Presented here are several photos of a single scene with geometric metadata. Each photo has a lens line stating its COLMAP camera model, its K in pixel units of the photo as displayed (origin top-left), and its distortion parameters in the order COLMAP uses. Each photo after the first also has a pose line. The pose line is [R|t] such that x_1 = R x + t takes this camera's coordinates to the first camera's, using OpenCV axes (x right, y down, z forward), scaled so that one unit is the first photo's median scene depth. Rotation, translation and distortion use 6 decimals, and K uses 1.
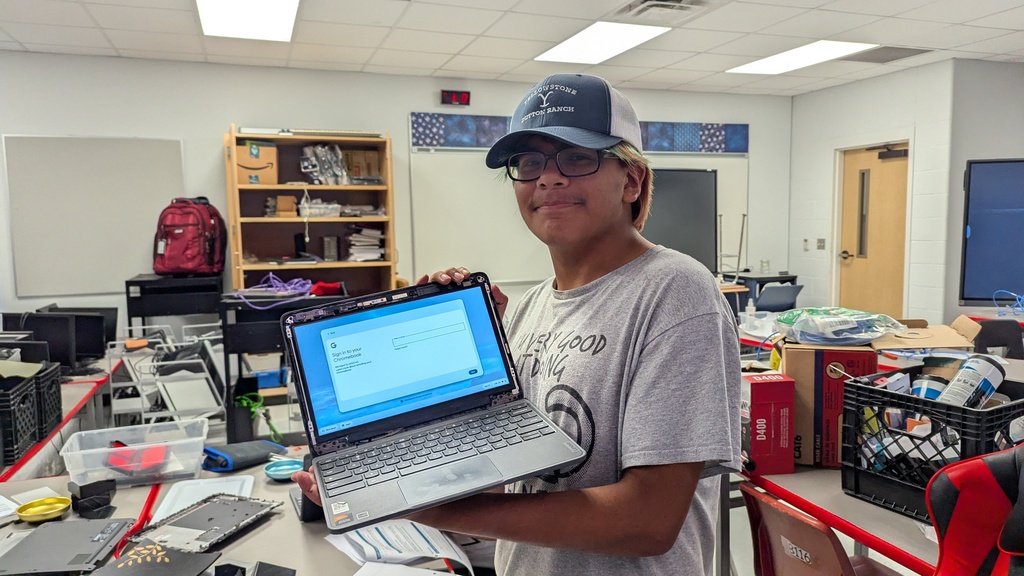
lens RADIAL K [[700.0, 0, 510.4], [0, 700.0, 303.3], [0, 0, 1]] dist [0.007345, -0.000400]
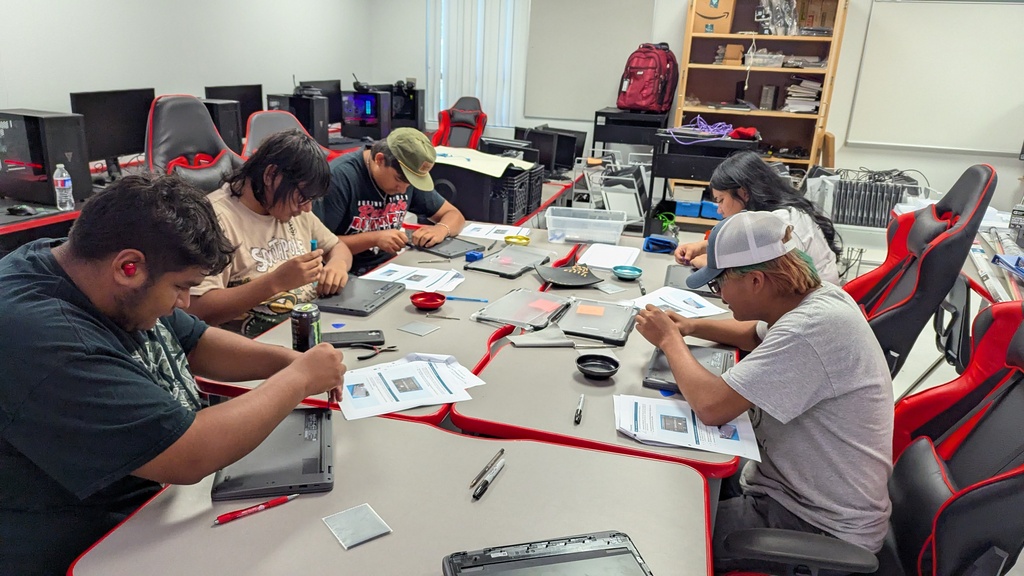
lens RADIAL K [[700.0, 0, 510.4], [0, 700.0, 303.3], [0, 0, 1]] dist [0.007345, -0.000400]
pose [[0.803446, 0.240080, -0.544827, 0.098689], [-0.118434, 0.961254, 0.248927, 0.004465], [0.583479, -0.135474, 0.800749, -0.147794]]
